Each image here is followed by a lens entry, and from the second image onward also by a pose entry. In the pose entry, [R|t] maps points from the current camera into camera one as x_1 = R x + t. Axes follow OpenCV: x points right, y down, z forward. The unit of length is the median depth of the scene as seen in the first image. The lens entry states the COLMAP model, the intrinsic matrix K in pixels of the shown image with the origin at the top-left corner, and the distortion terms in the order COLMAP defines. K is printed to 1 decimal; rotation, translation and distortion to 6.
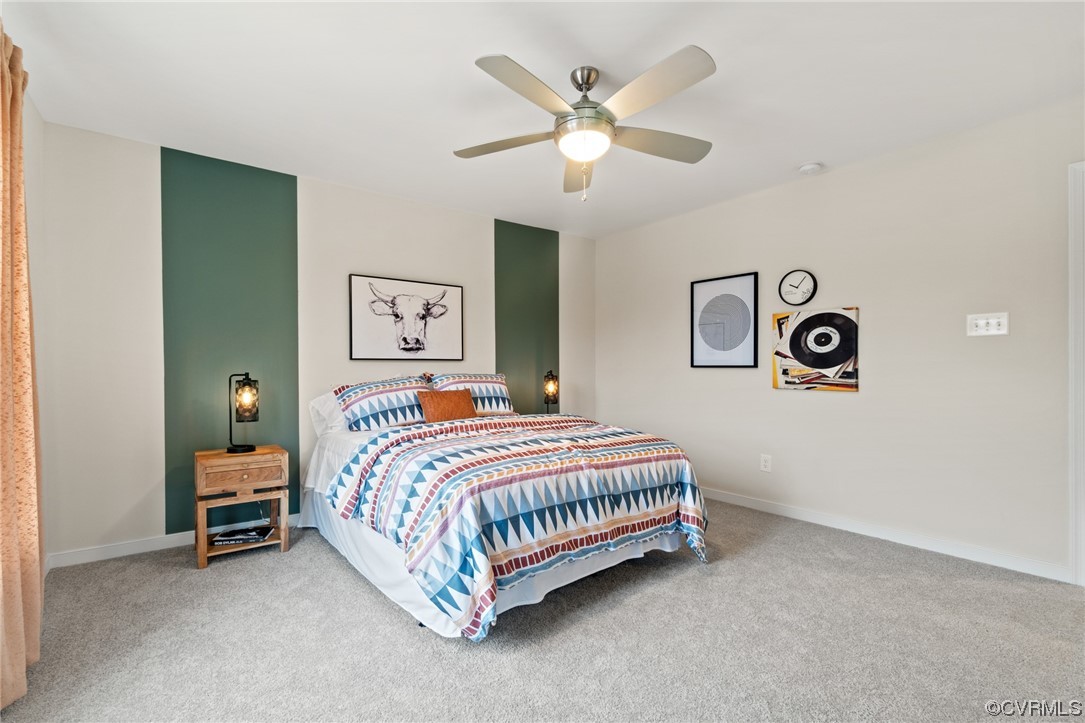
lens RADIAL K [[471.0, 0, 547.0], [0, 471.0, 353.2], [0, 0, 1]] dist [-0.016947, 0.000331]
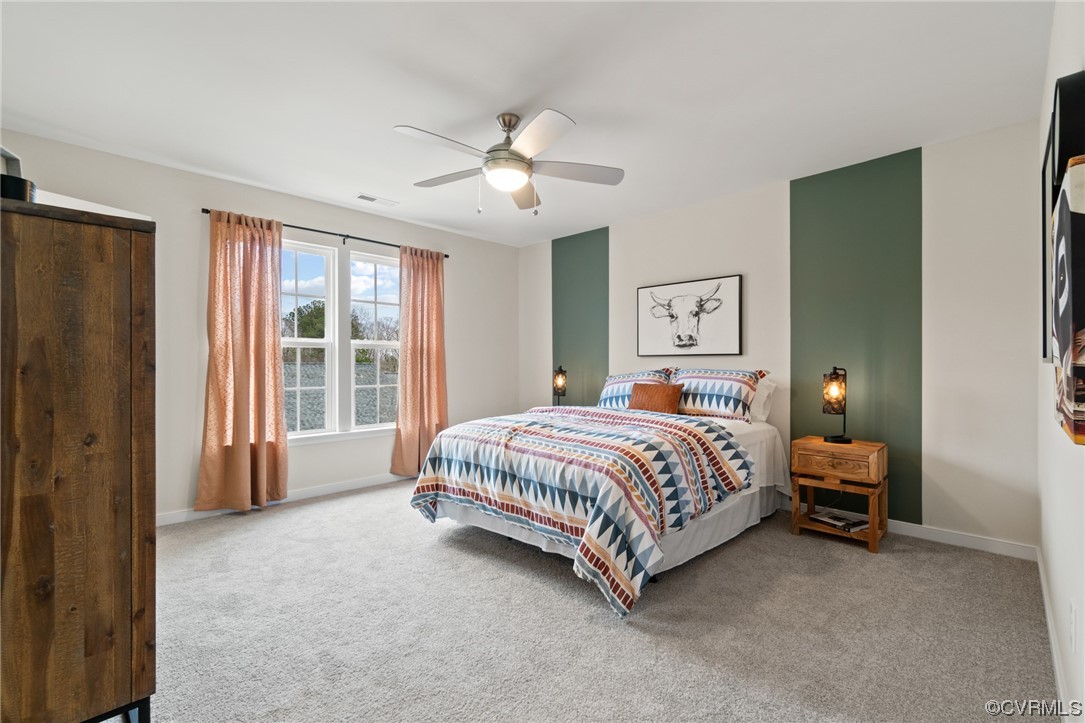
lens RADIAL K [[471.0, 0, 548.5], [0, 471.0, 364.8], [0, 0, 1]] dist [-0.016947, 0.000331]
pose [[0.163019, 0.007448, -0.986595, 0.722785], [0.030041, 0.999470, 0.012509, 0.012504], [0.986165, -0.031678, 0.162709, 0.515344]]
